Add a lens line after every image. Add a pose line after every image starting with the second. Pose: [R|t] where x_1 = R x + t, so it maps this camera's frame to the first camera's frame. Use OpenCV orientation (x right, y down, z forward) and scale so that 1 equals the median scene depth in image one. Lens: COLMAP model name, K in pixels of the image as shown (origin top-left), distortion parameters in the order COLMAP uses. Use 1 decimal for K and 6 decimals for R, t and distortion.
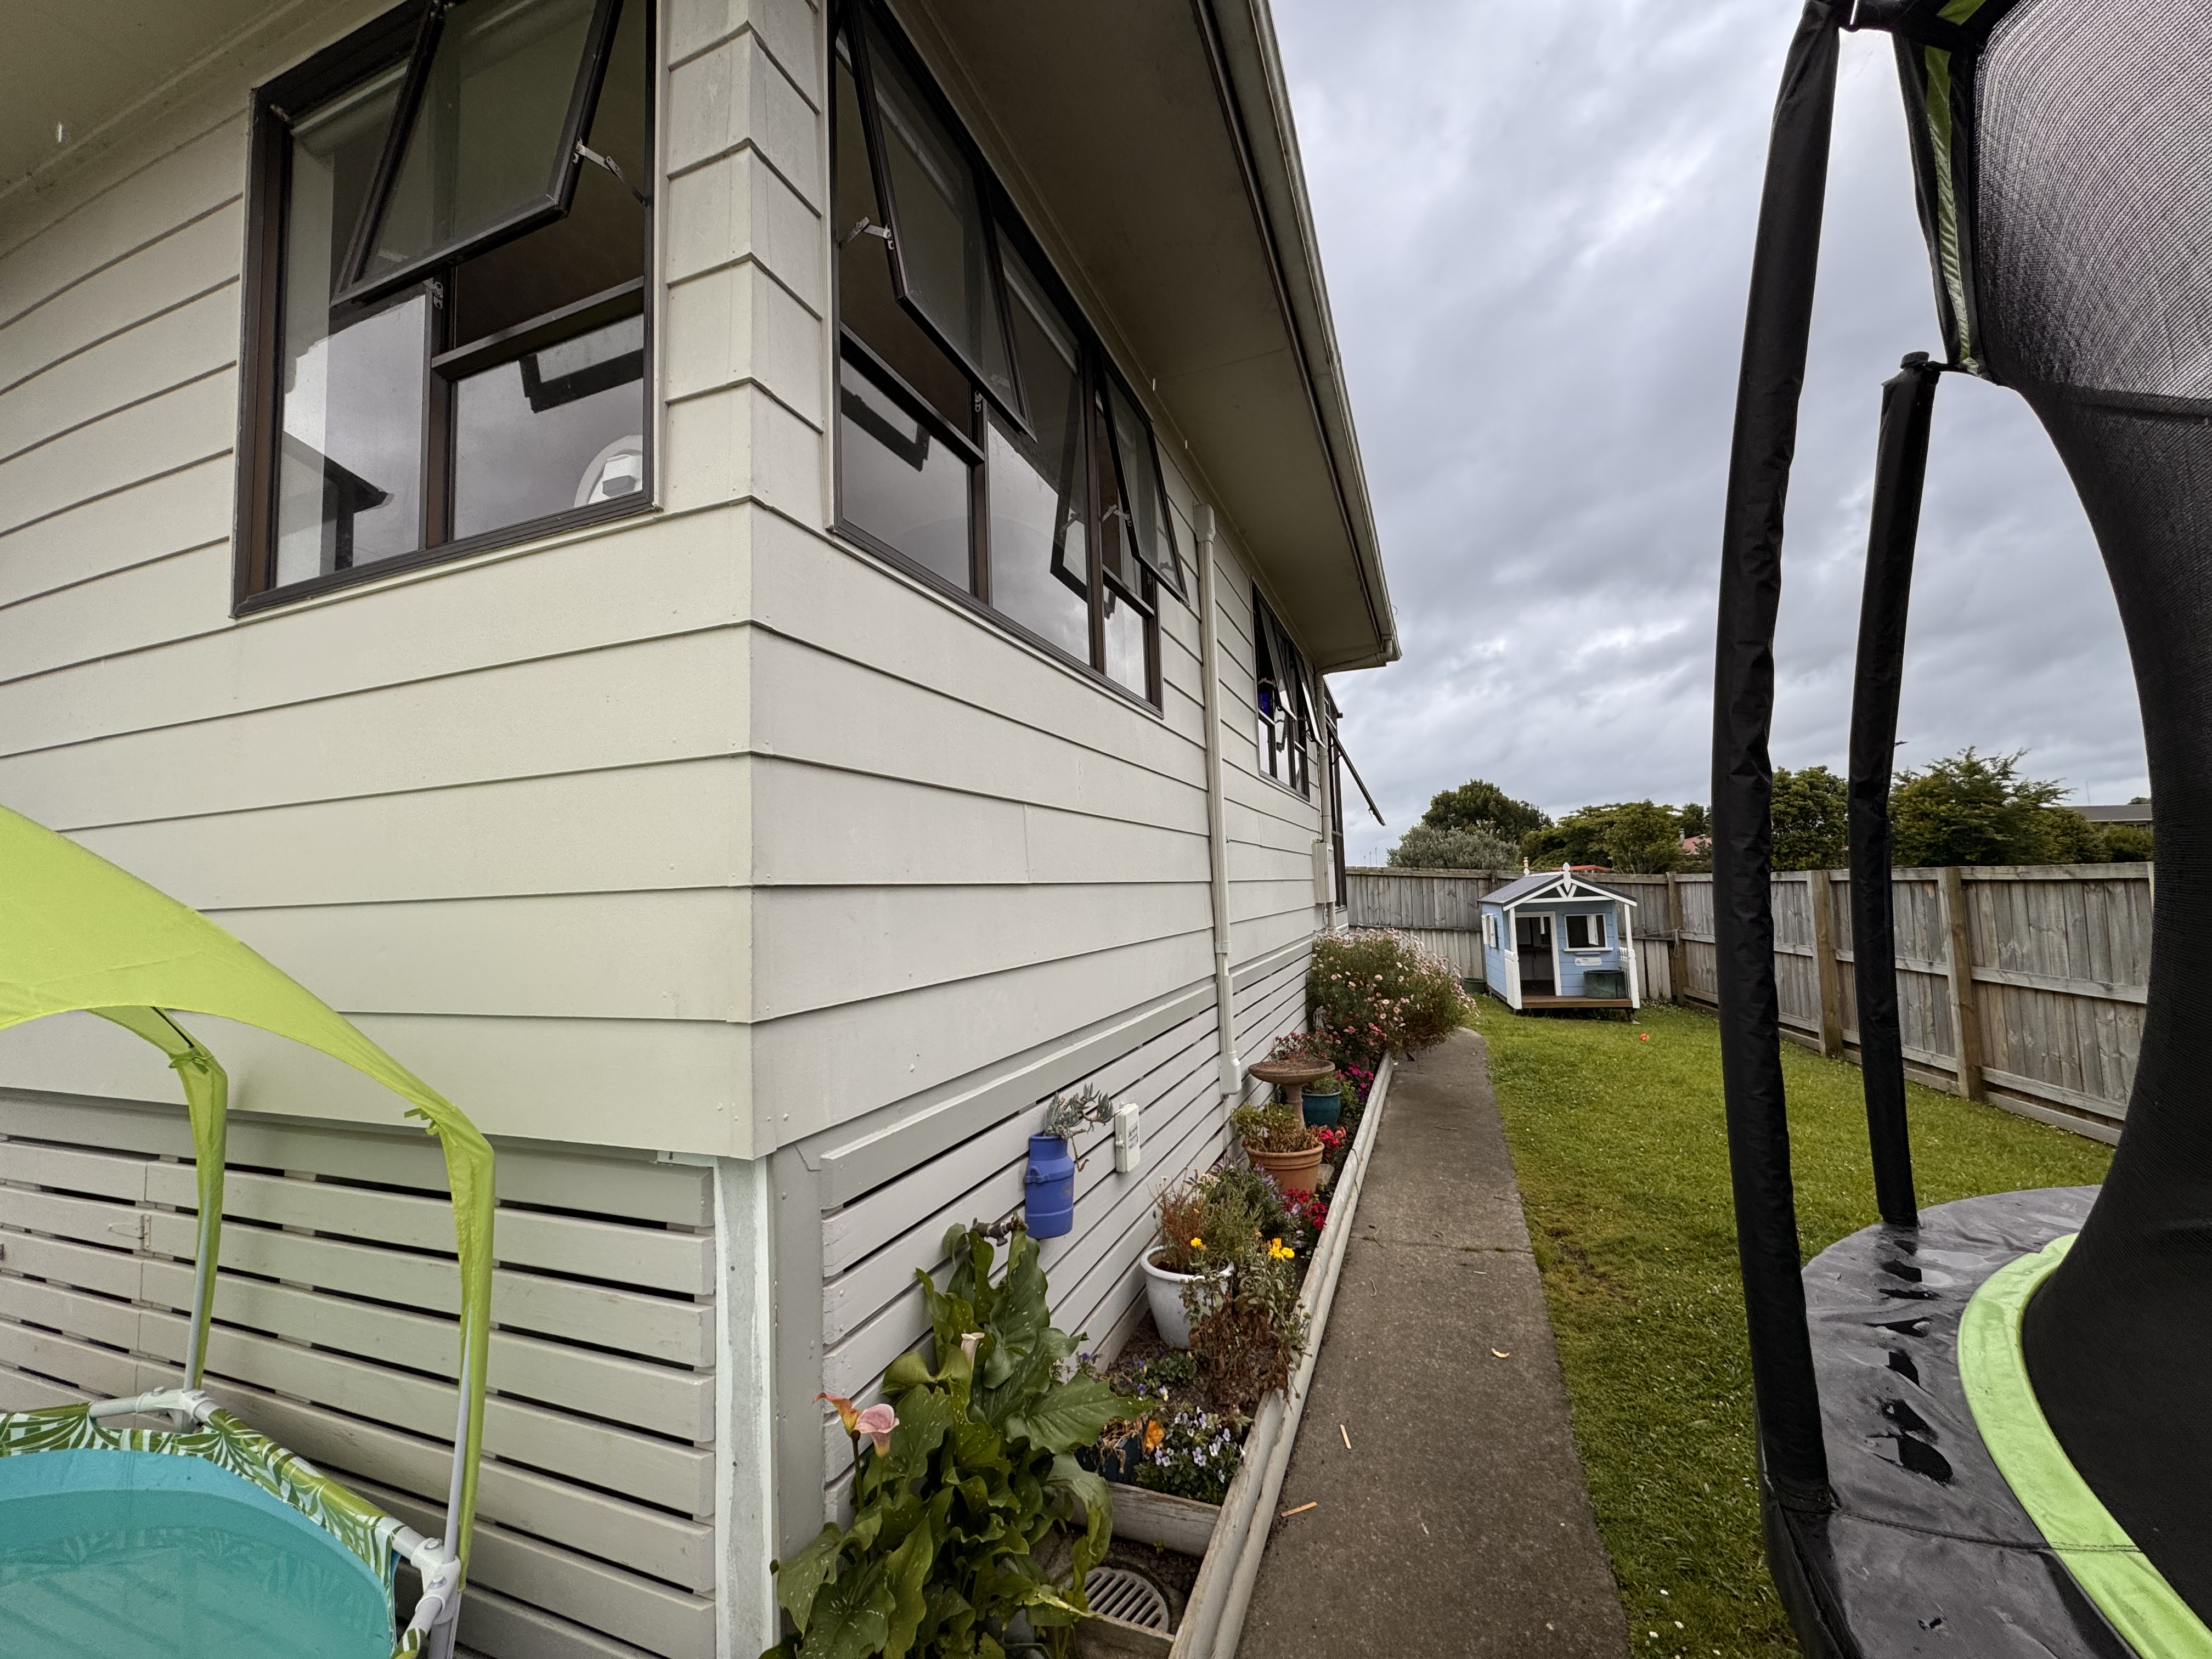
lens RADIAL K [[886.1, 0, 1104.4], [0, 886.1, 820.1], [0, 0, 1]] dist [-0.001061, -0.000116]
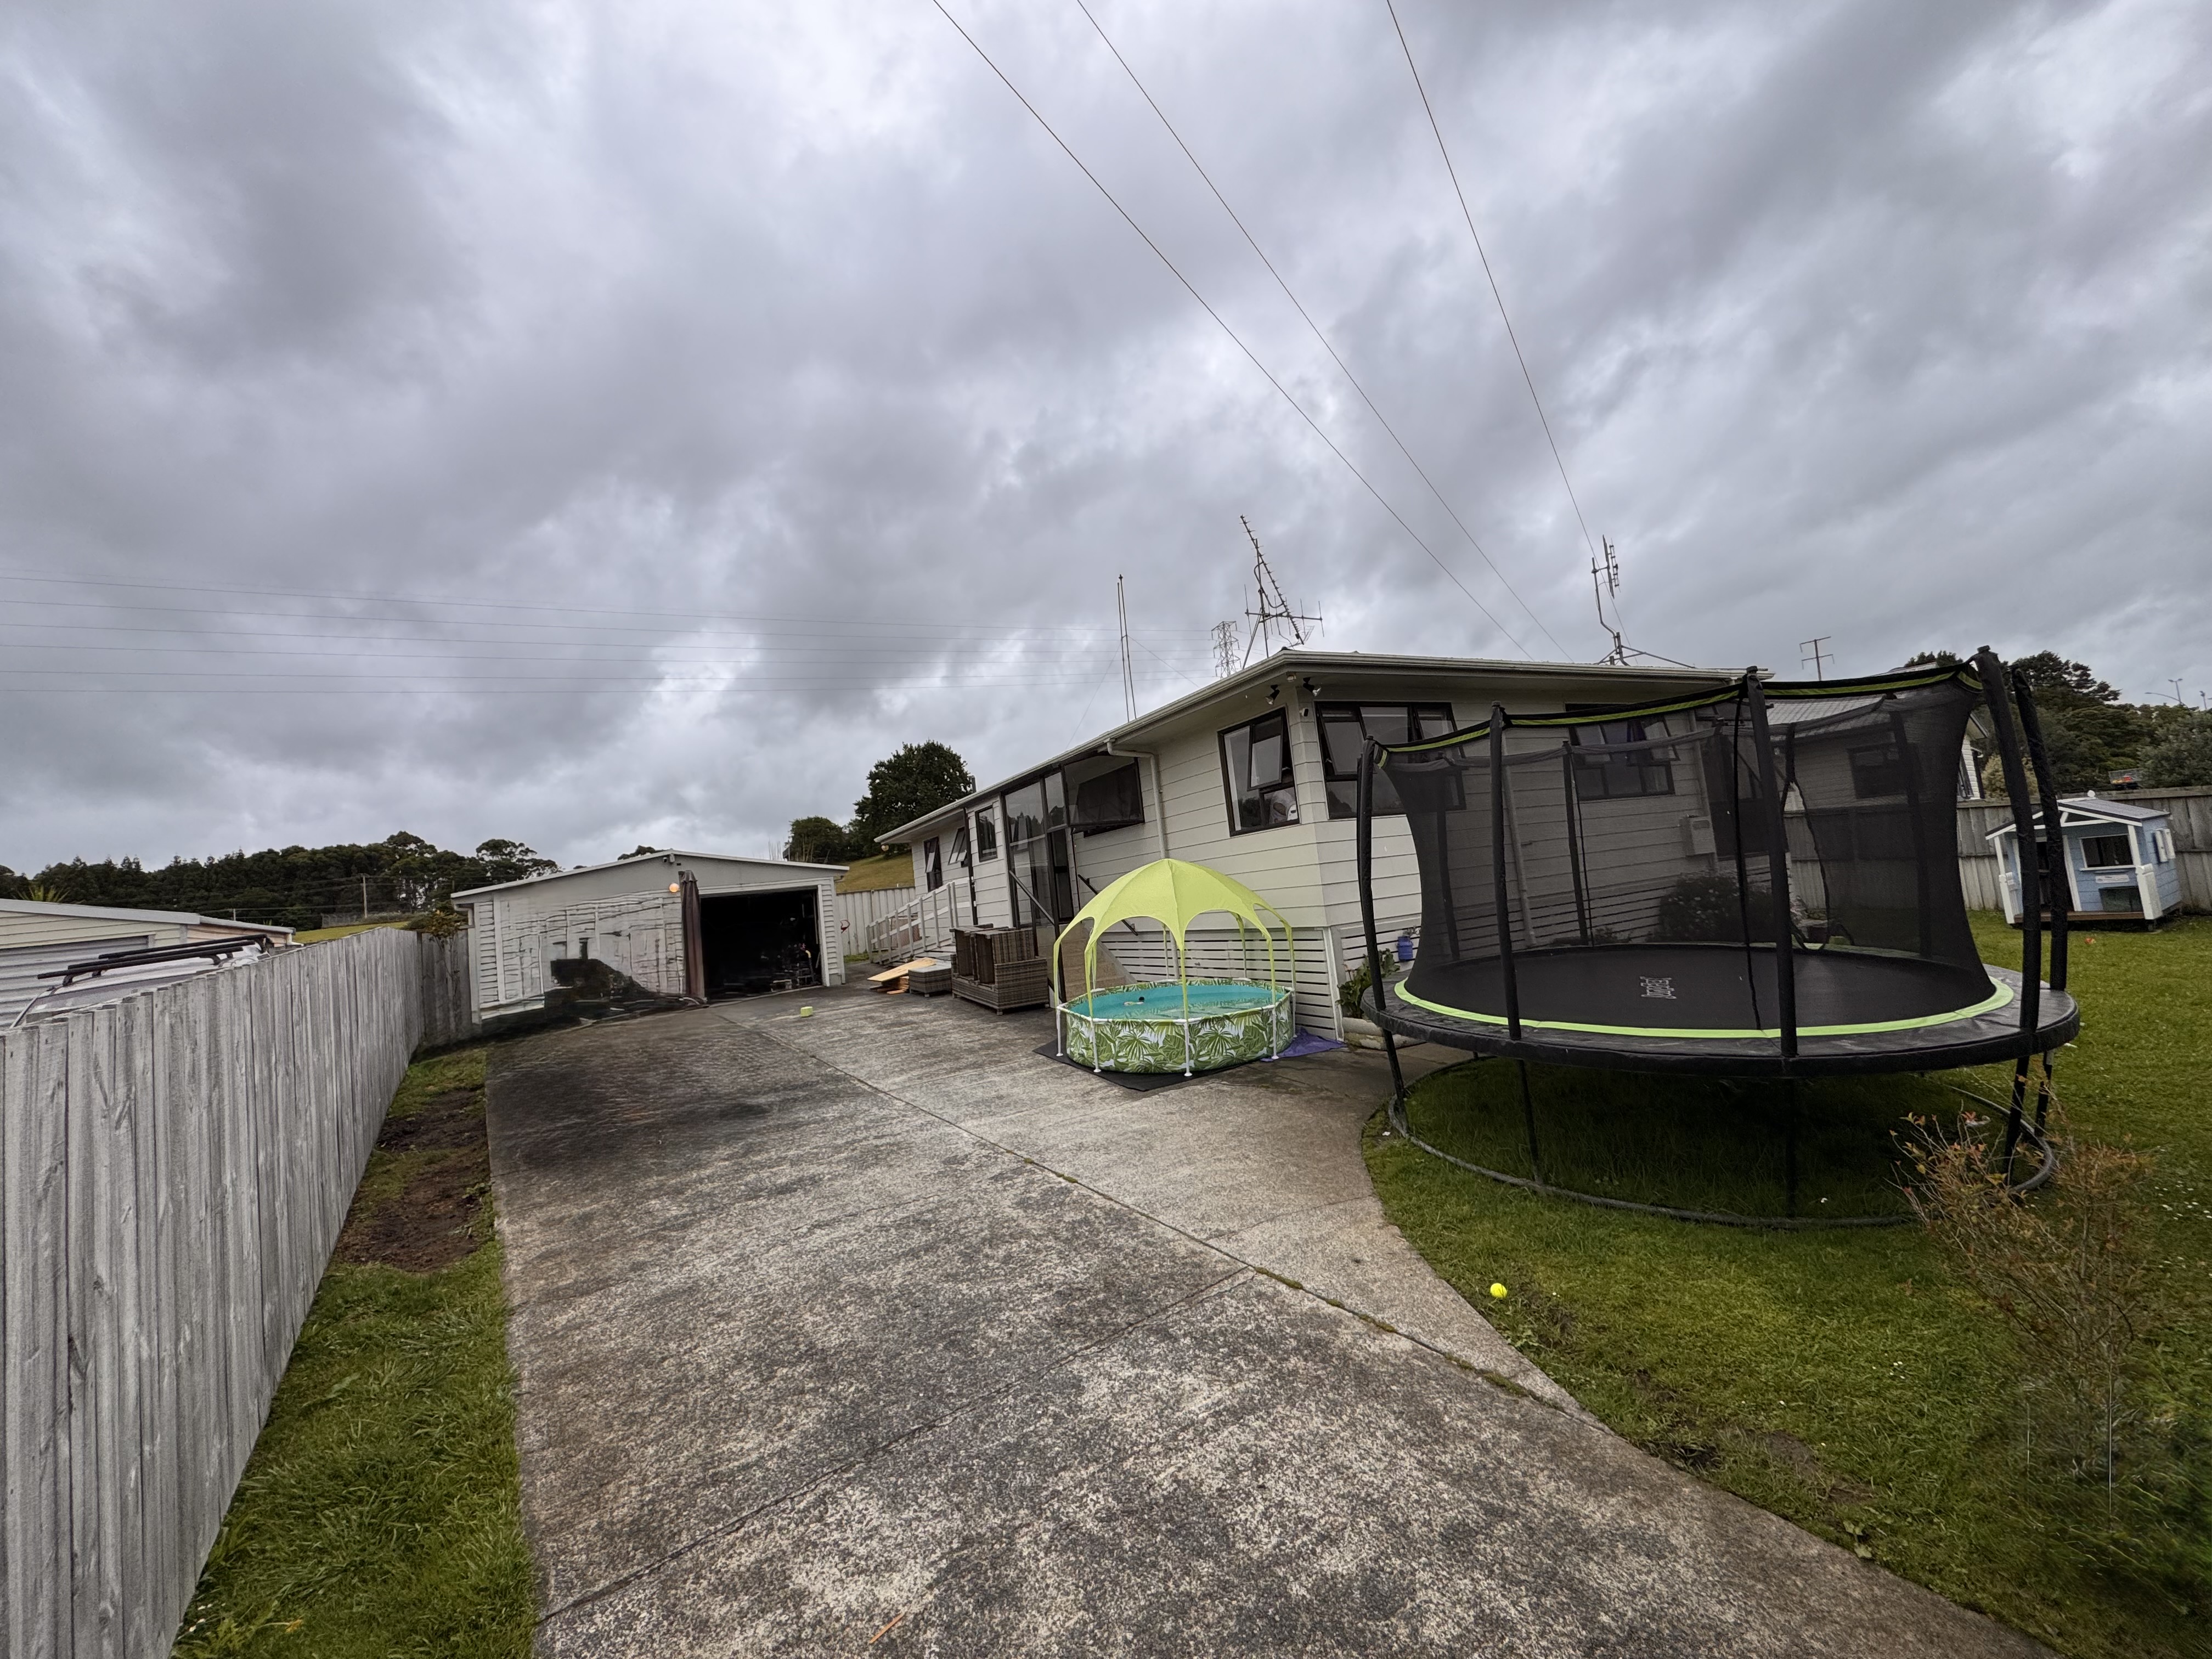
lens RADIAL K [[886.1, 0, 1104.4], [0, 886.1, 820.1], [0, 0, 1]] dist [-0.001061, -0.000116]
pose [[0.734354, -0.102778, -0.670940, 0.388043], [0.134361, 0.990921, -0.004735, -0.078024], [0.665335, -0.086671, 0.741496, -0.658512]]
